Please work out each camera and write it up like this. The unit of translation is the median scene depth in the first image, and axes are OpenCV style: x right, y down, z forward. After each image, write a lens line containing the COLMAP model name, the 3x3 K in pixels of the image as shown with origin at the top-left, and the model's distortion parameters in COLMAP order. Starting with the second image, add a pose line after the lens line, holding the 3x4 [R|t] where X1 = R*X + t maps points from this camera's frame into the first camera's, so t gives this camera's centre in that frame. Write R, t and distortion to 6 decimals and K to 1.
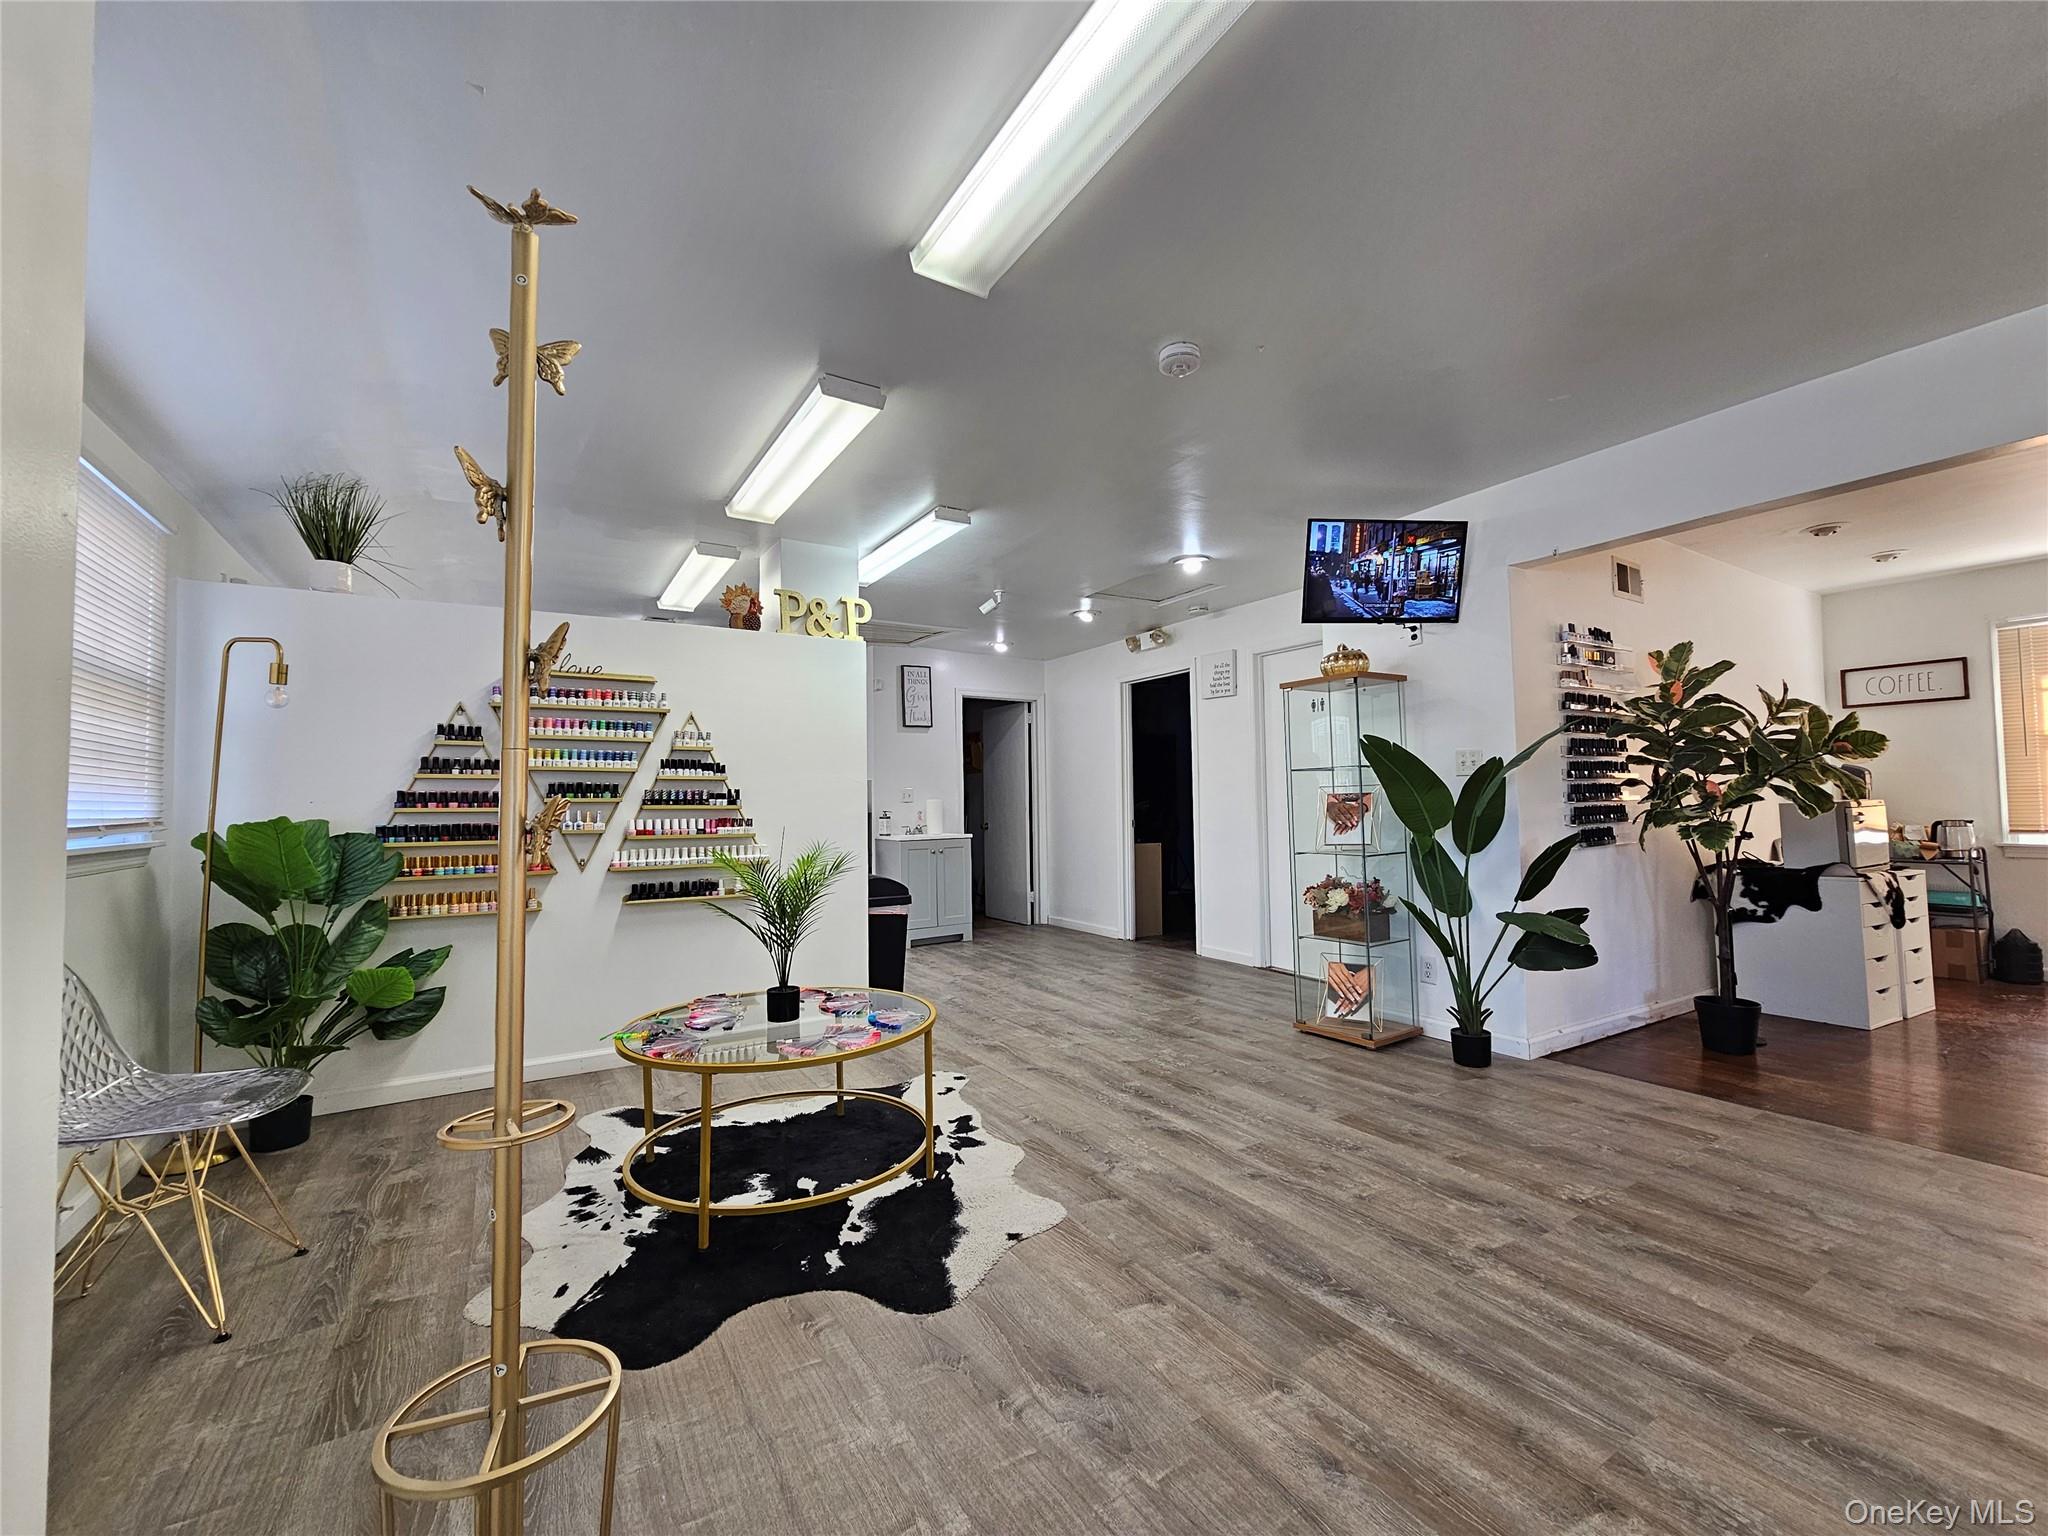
lens RADIAL K [[829.1, 0, 1024.0], [0, 829.1, 768.5], [0, 0, 1]] dist [-0.001468, 0.000877]
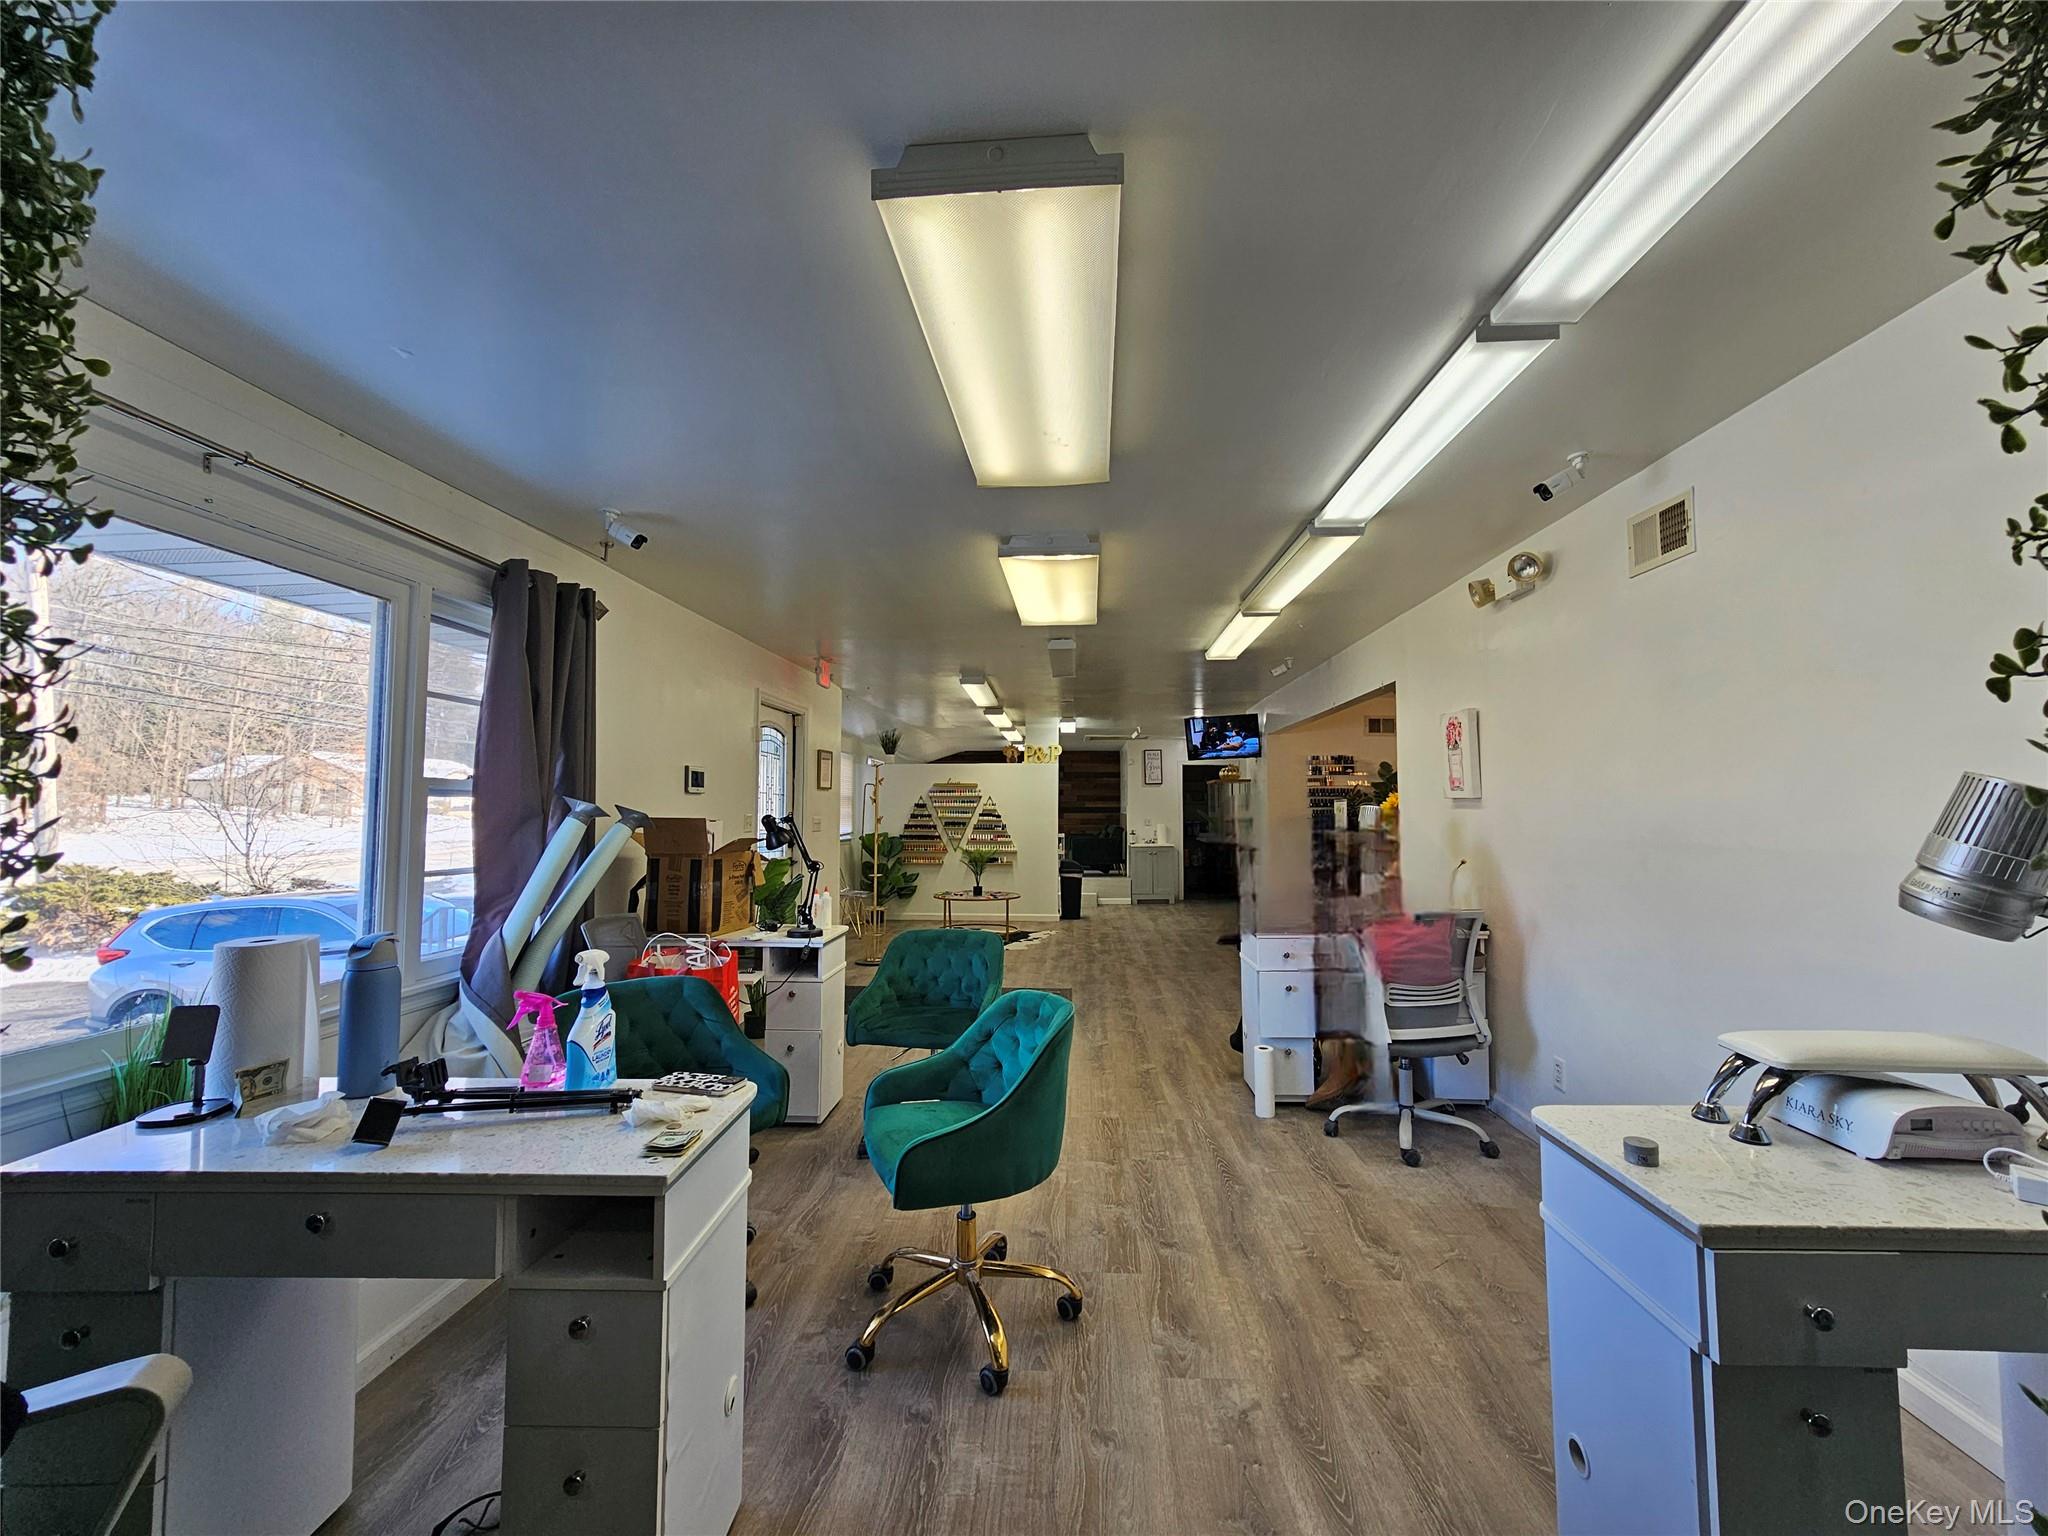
lens RADIAL K [[829.1, 0, 1022.9], [0, 829.1, 766.9], [0, 0, 1]] dist [-0.001468, 0.000877]
pose [[0.815941, -0.014069, -0.577965, 1.377318], [0.010536, 0.999900, -0.009466, -0.147704], [0.578040, 0.001634, 0.816007, -1.269778]]
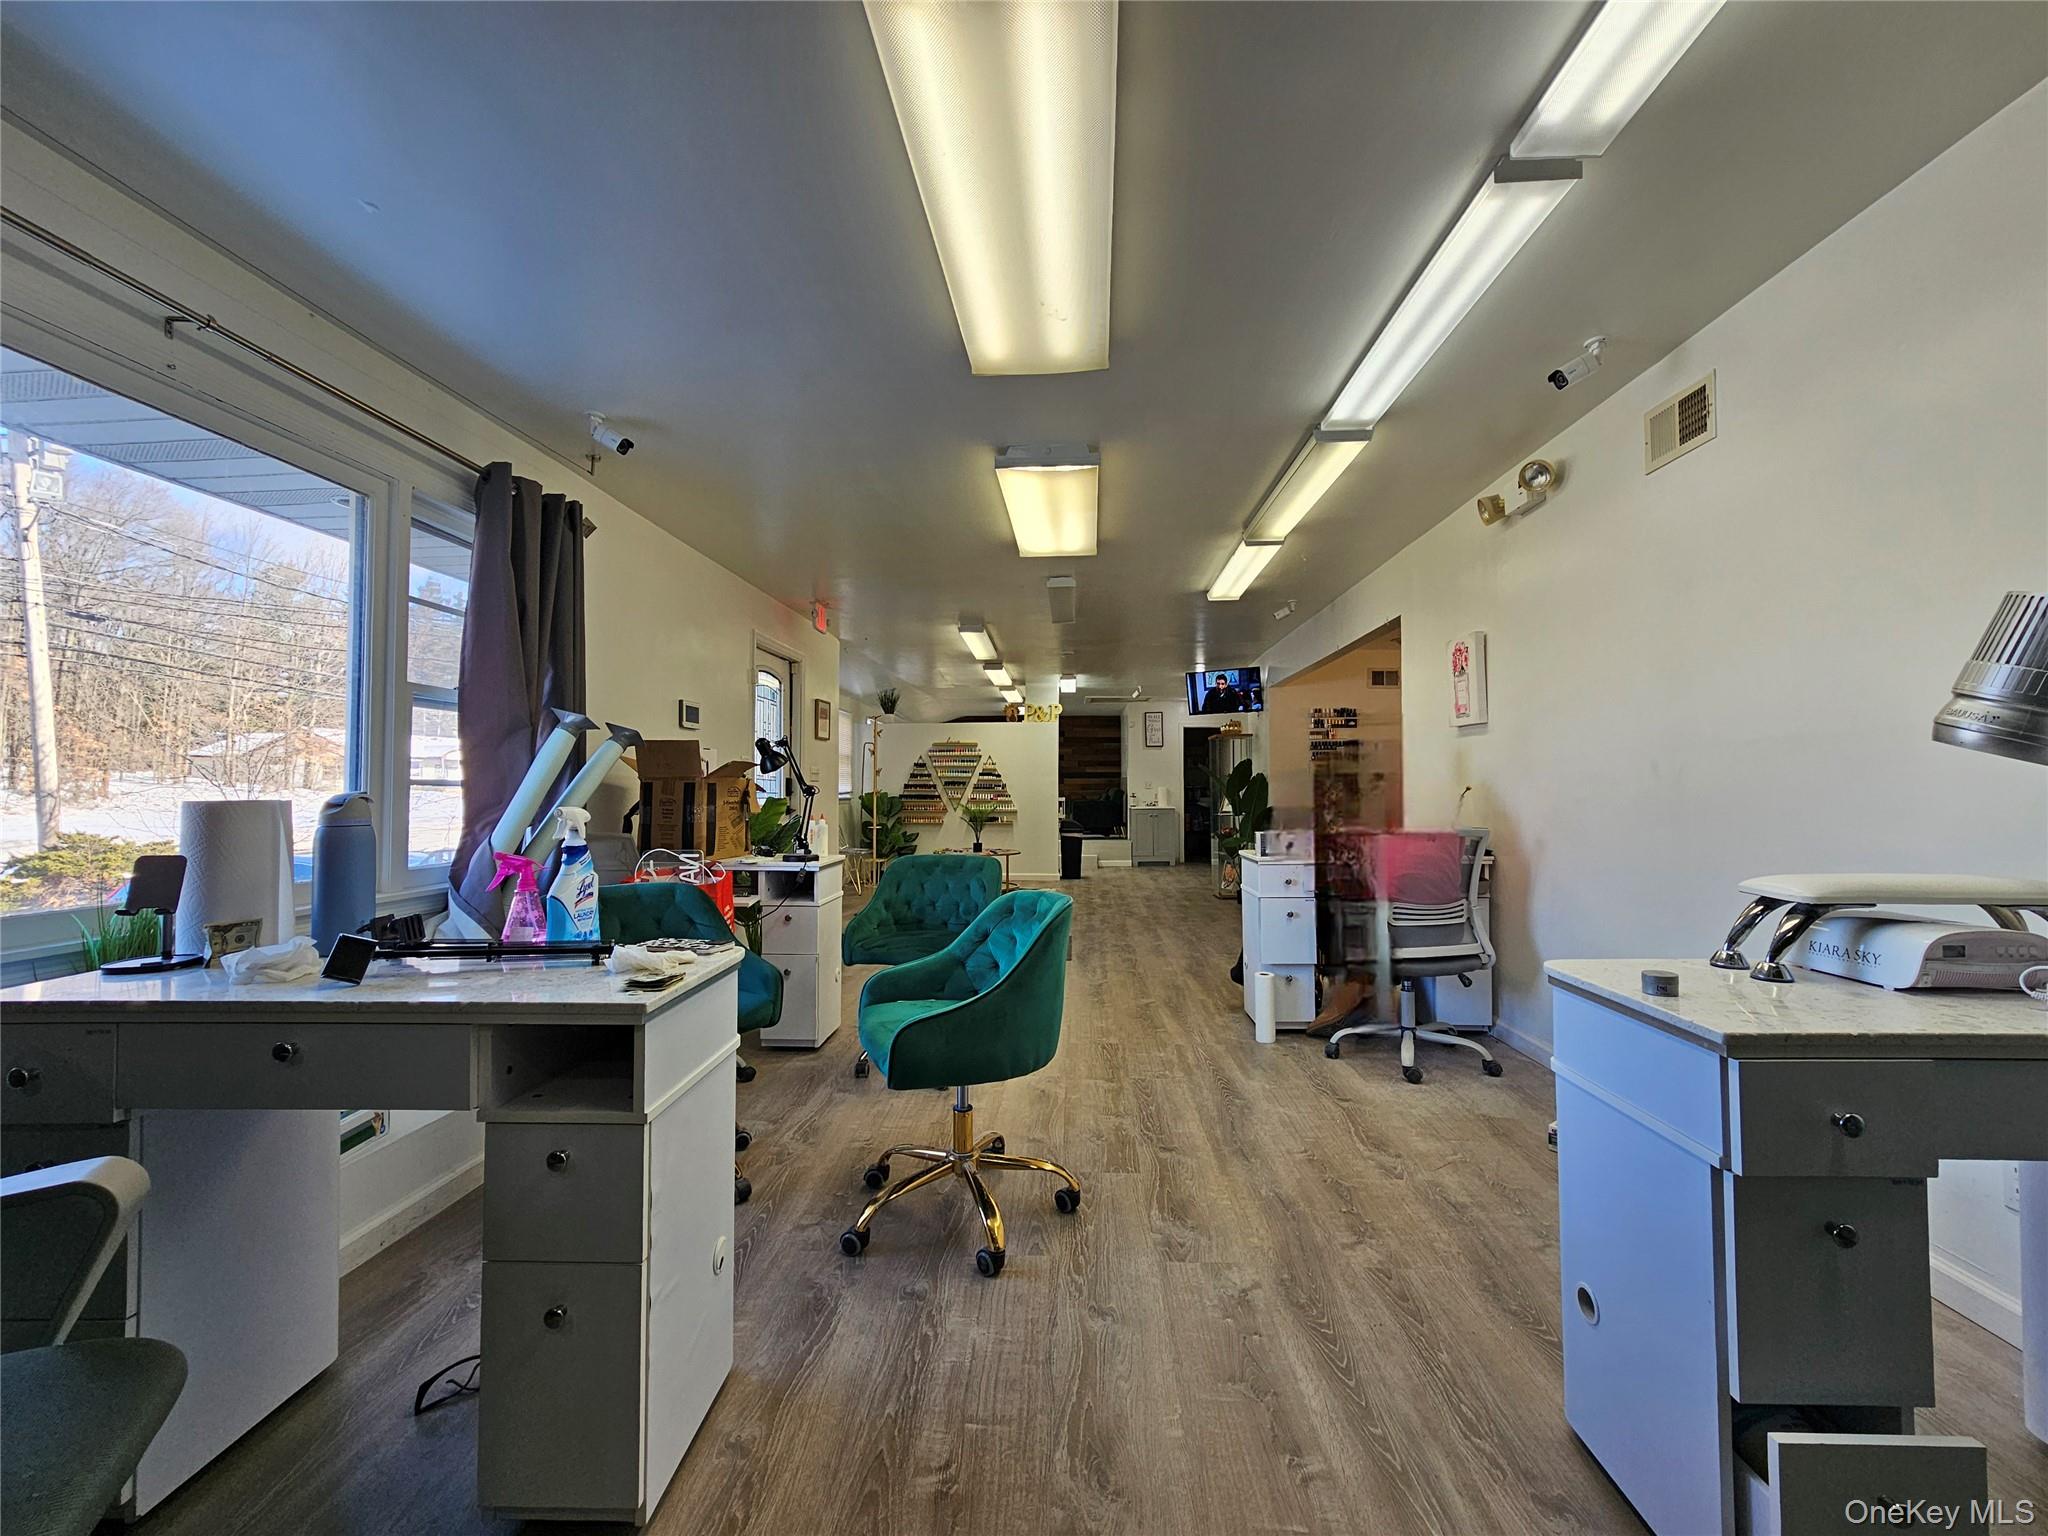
lens RADIAL K [[829.1, 0, 1022.2], [0, 829.1, 767.5], [0, 0, 1]] dist [-0.001468, 0.000877]
pose [[0.814822, -0.000012, -0.579711, 1.369682], [0.012345, 0.999774, 0.017330, -0.079735], [0.579580, -0.021277, 0.814638, -1.254594]]
